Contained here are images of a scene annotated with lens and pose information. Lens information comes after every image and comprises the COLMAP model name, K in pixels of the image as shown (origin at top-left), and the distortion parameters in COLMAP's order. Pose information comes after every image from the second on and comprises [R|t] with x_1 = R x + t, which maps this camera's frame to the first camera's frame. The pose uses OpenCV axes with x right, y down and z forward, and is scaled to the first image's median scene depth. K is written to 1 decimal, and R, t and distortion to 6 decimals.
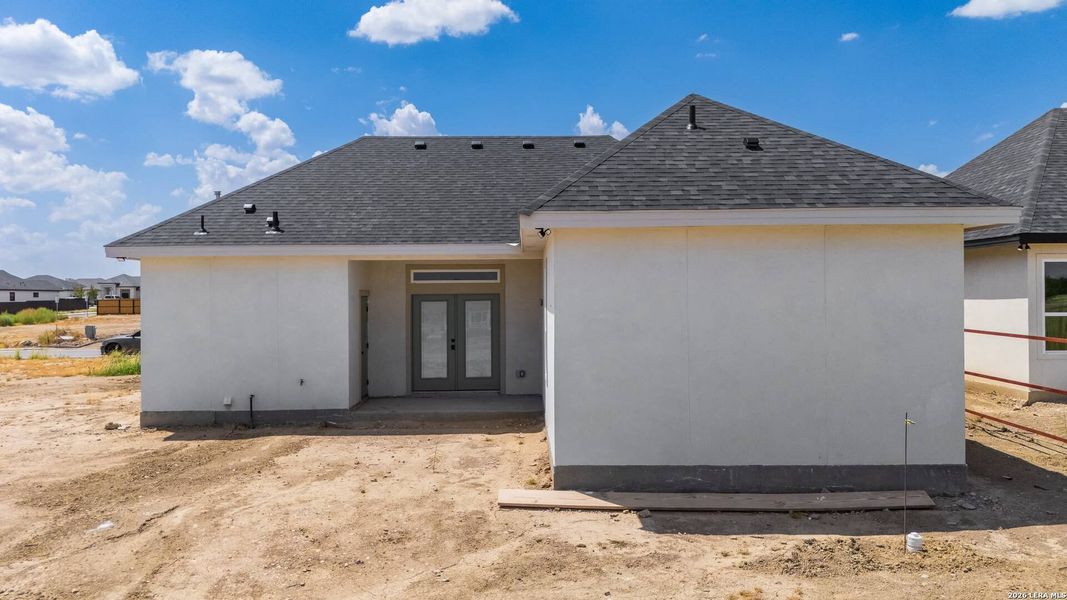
lens RADIAL K [[790.2, 0, 528.7], [0, 790.2, 298.7], [0, 0, 1]] dist [0.030371, -0.007607]
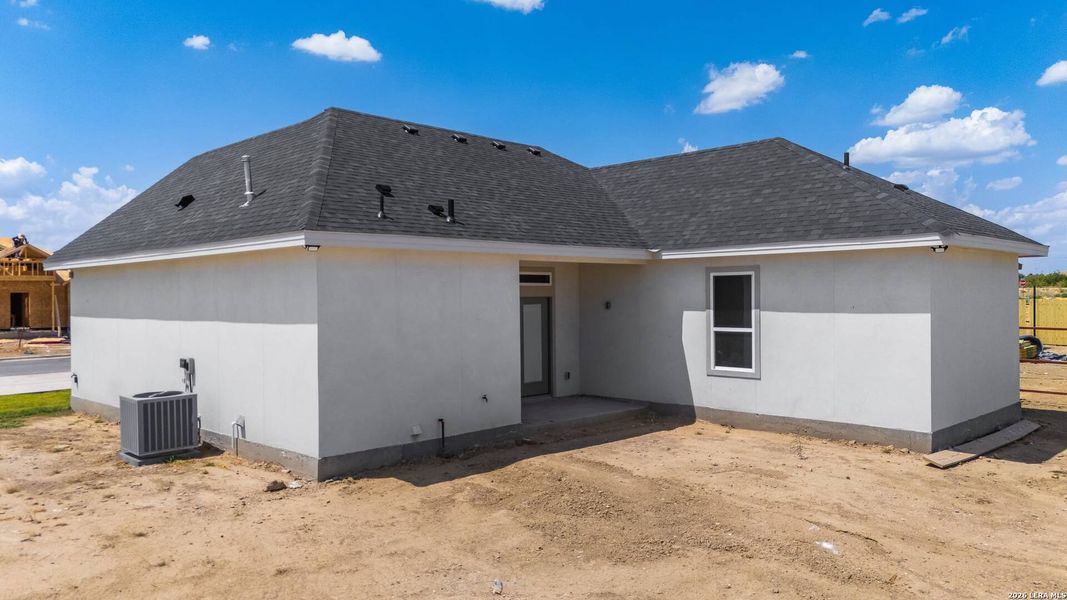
lens RADIAL K [[790.2, 0, 528.7], [0, 790.2, 298.7], [0, 0, 1]] dist [0.030371, -0.007607]
pose [[0.710772, 0.001864, 0.703420, -0.856670], [0.003390, 0.999976, -0.006075, 0.002098], [-0.703415, 0.006702, 0.710748, 0.353981]]
